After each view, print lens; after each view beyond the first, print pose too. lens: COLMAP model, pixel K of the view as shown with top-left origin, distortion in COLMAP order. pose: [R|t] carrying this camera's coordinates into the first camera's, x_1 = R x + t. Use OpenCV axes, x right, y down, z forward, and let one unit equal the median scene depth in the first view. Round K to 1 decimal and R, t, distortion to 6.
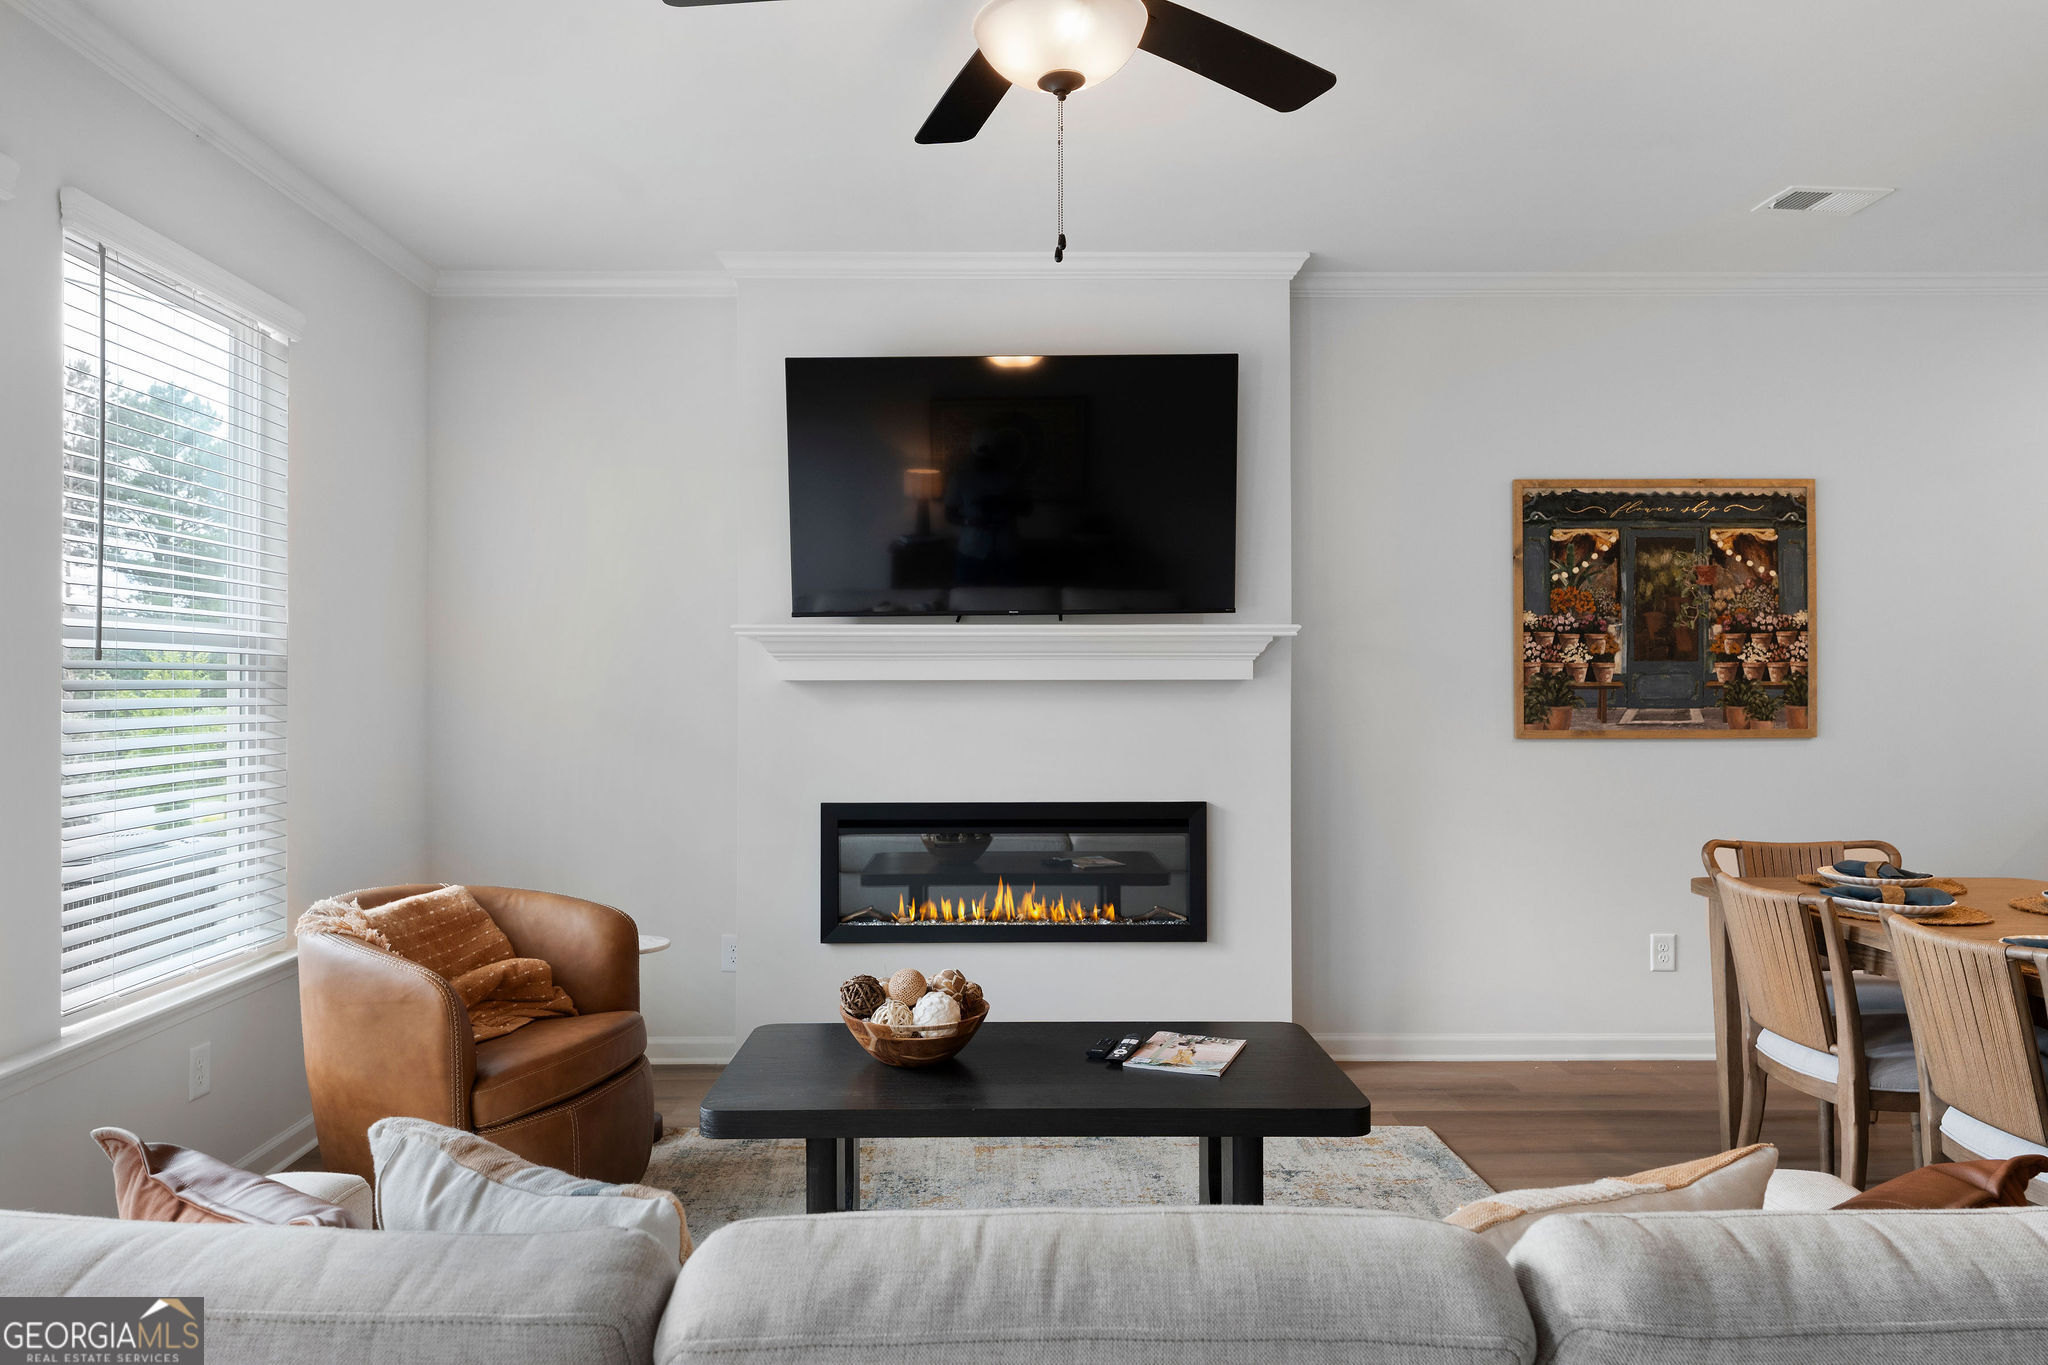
lens RADIAL K [[1302.2, 0, 994.6], [0, 1302.2, 668.3], [0, 0, 1]] dist [0.000338, -0.001116]
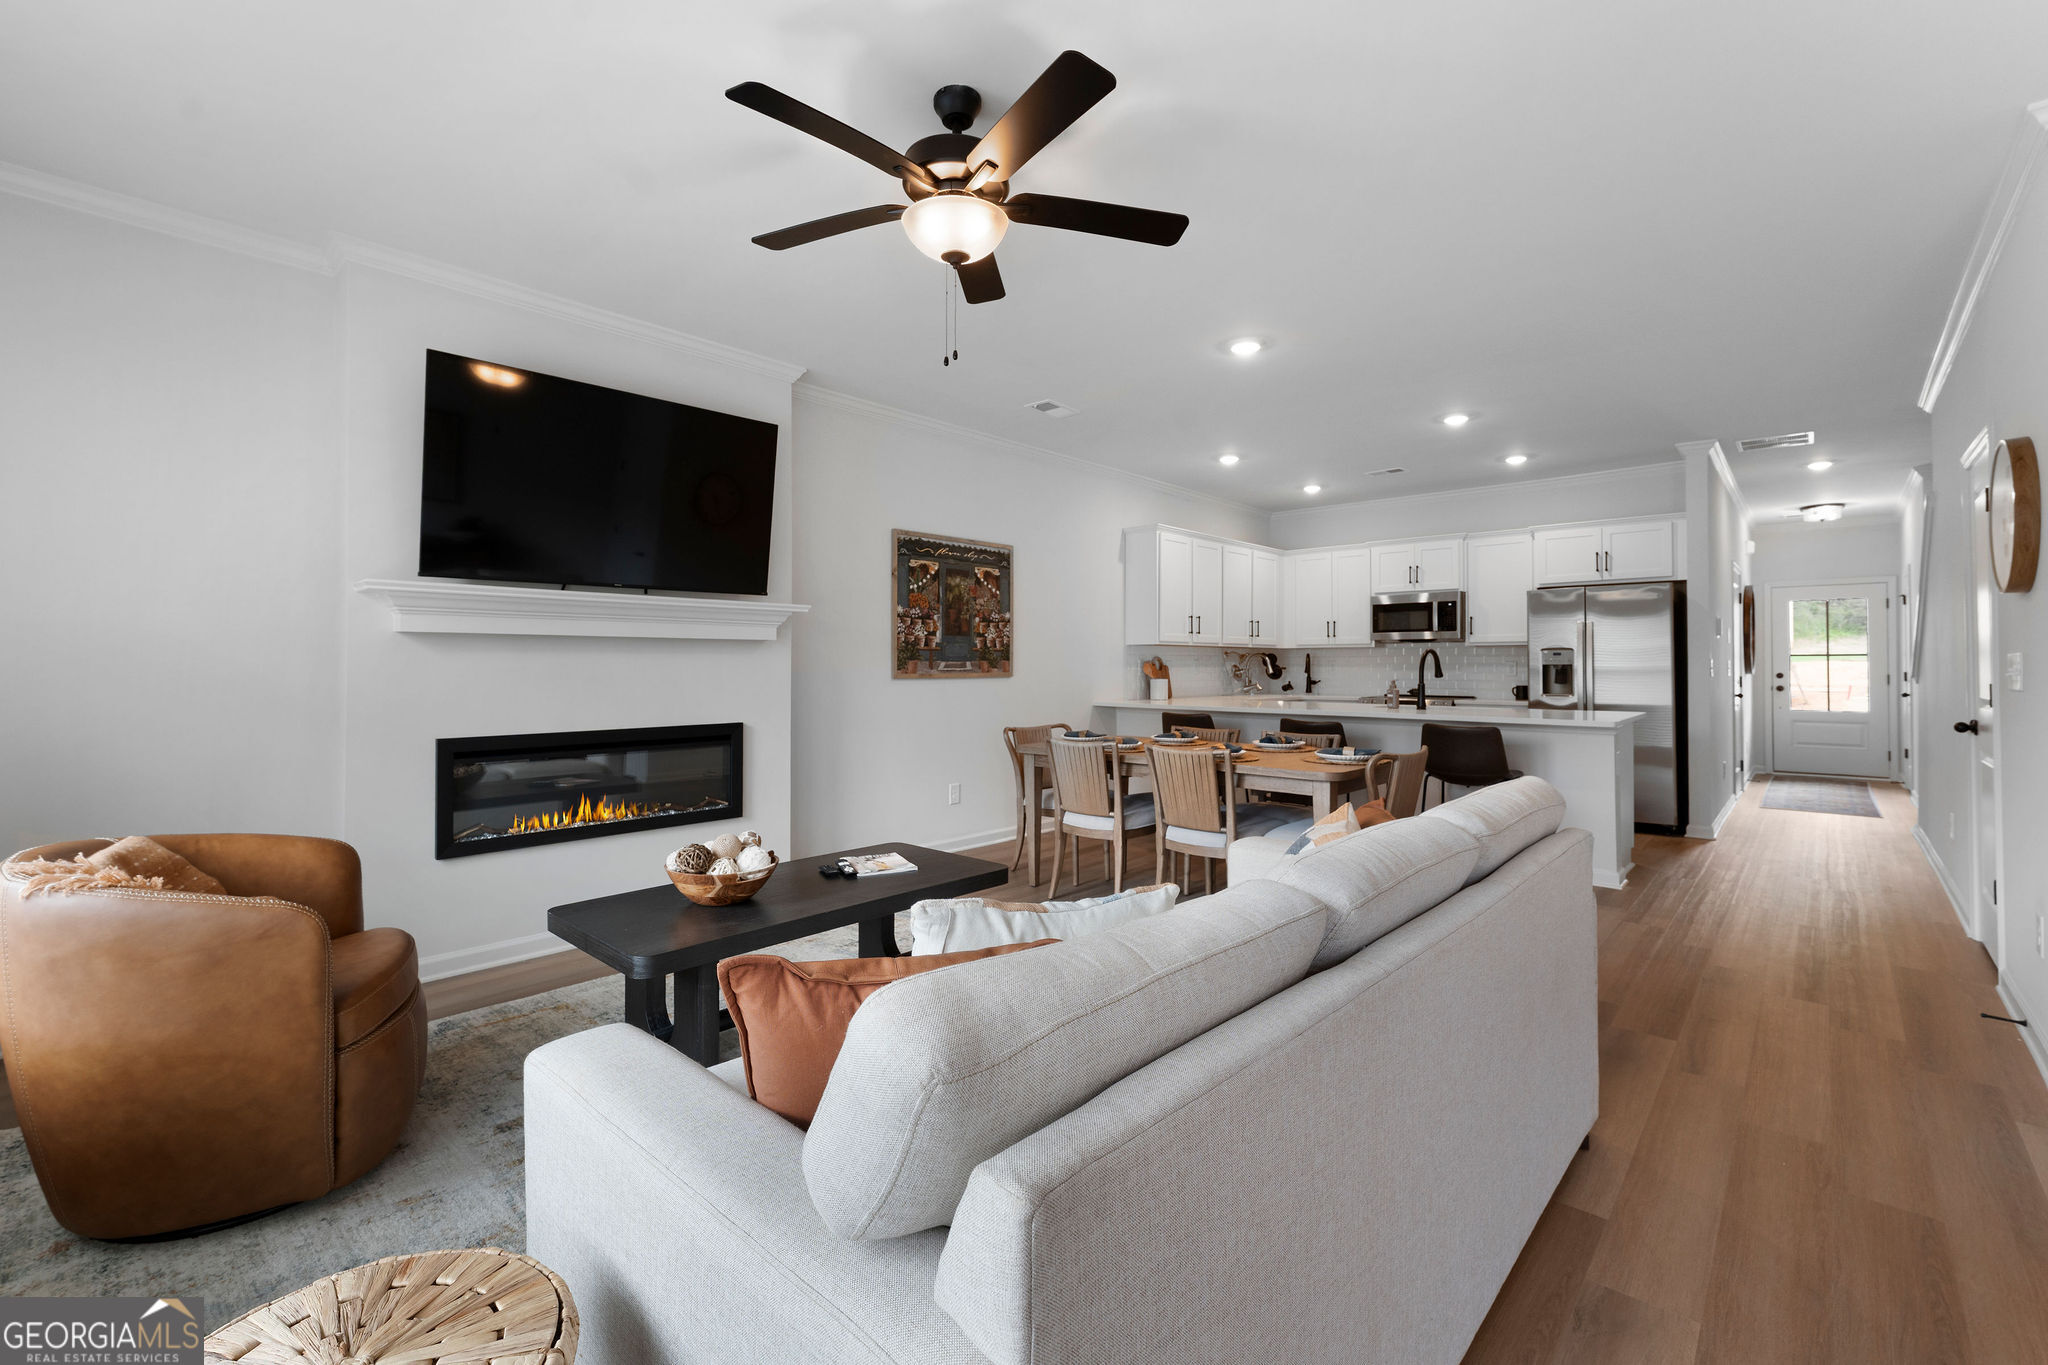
lens RADIAL K [[868.6, 0, 1016.2], [0, 868.6, 655.9], [0, 0, 1]] dist [0.000421, 0.000065]
pose [[0.686079, 0.009293, 0.727468, -0.324781], [-0.009142, 0.999950, -0.004153, 0.027112], [-0.727470, -0.003802, 0.686129, 0.091833]]
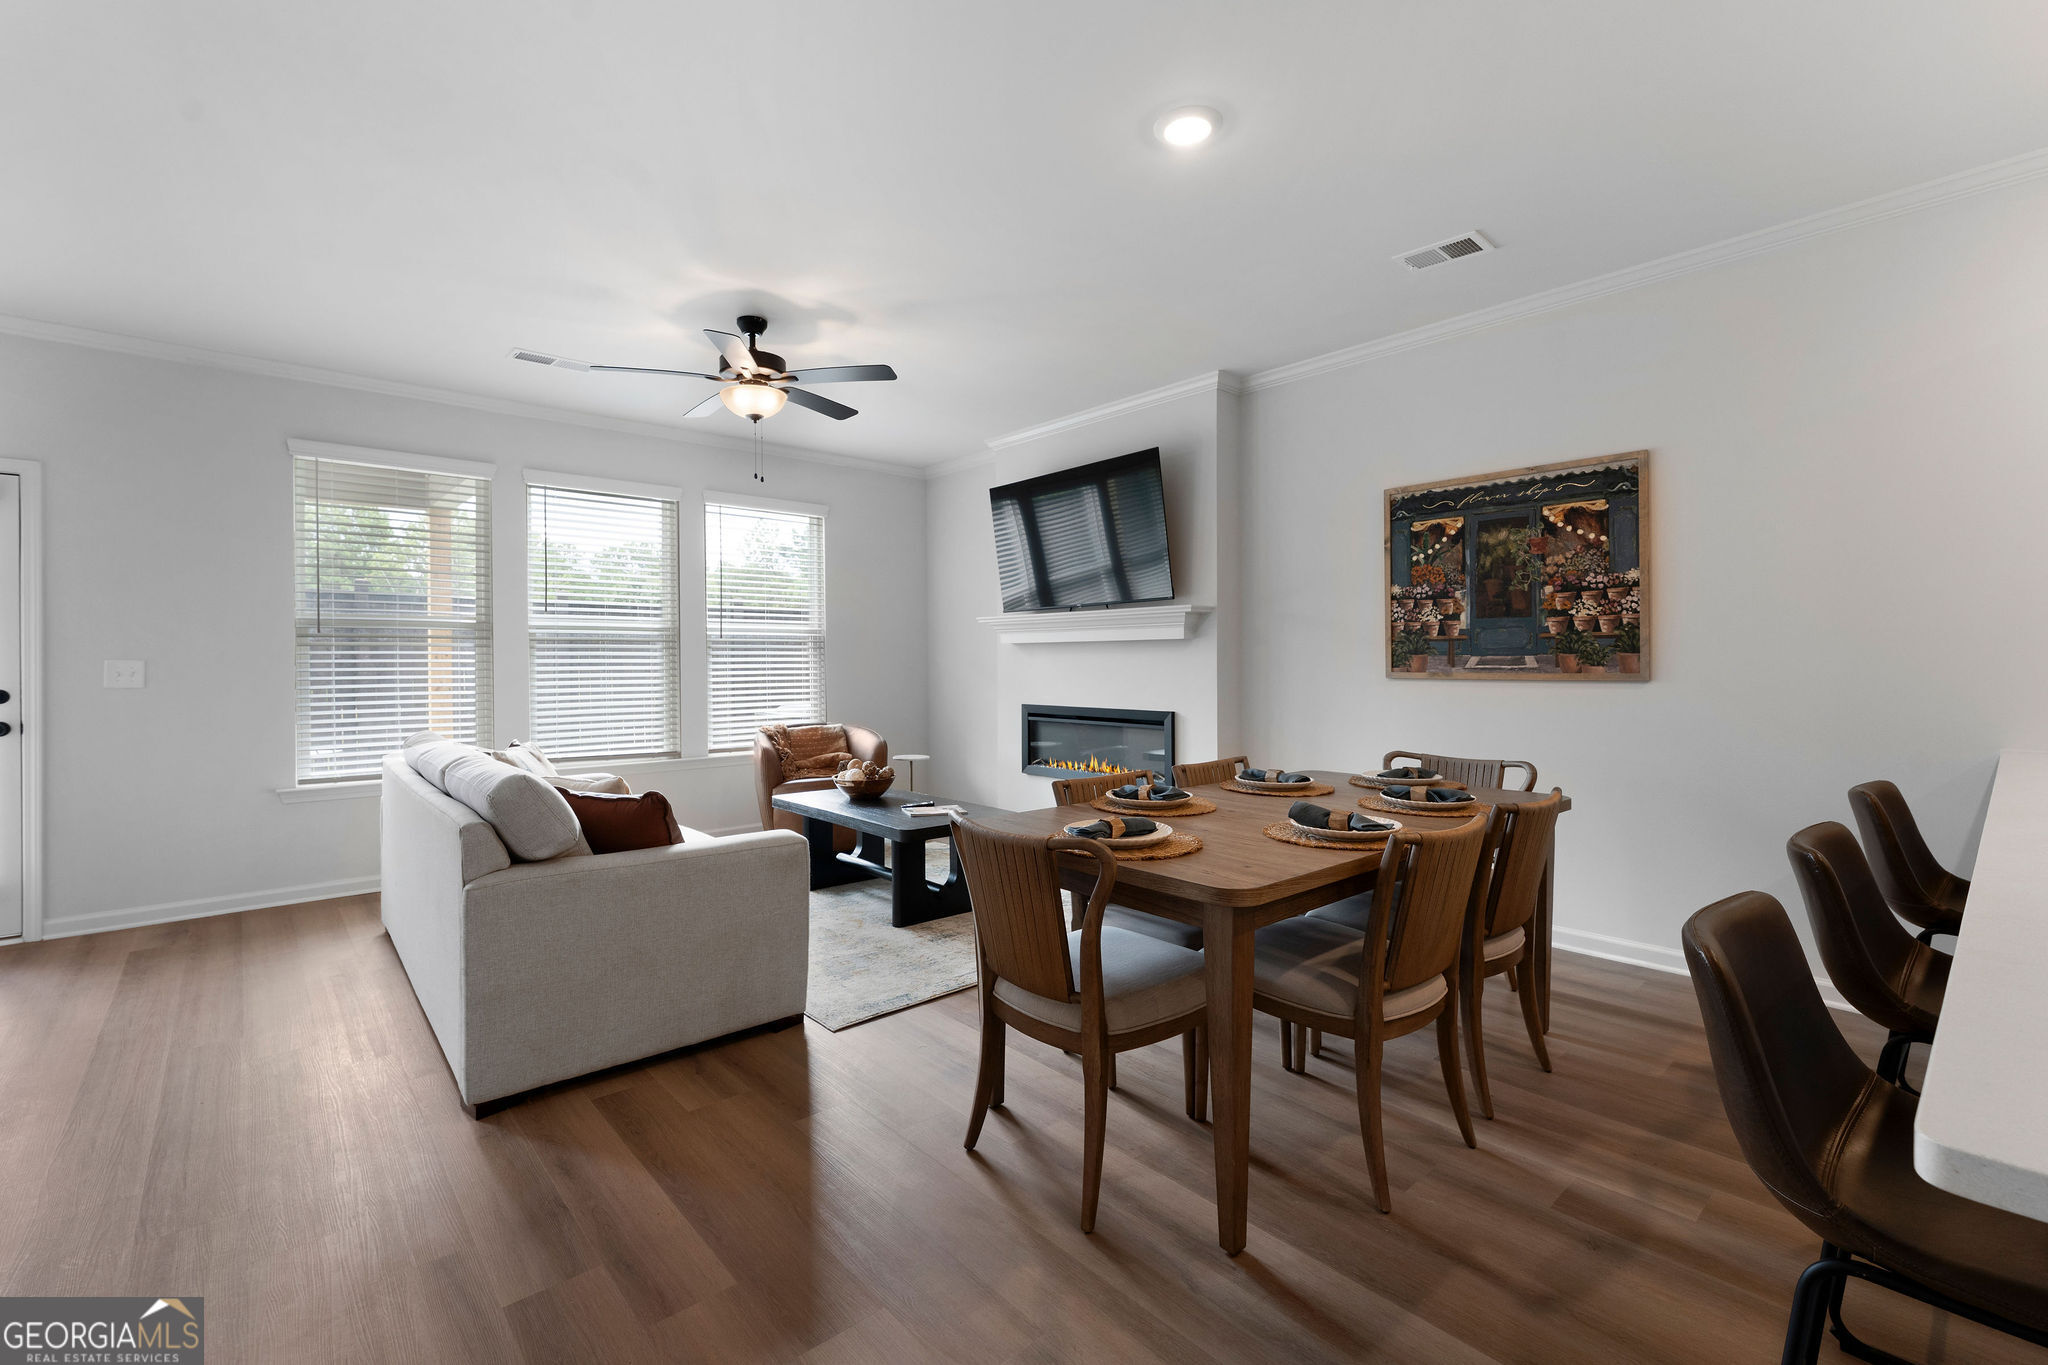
lens RADIAL K [[885.6, 0, 1015.9], [0, 885.6, 657.8], [0, 0, 1]] dist [-0.000930, -0.000248]
pose [[0.652355, -0.003027, -0.757908, 0.853134], [0.011951, 0.999909, 0.006293, 0.021899], [0.757820, -0.013163, 0.652331, 0.093523]]
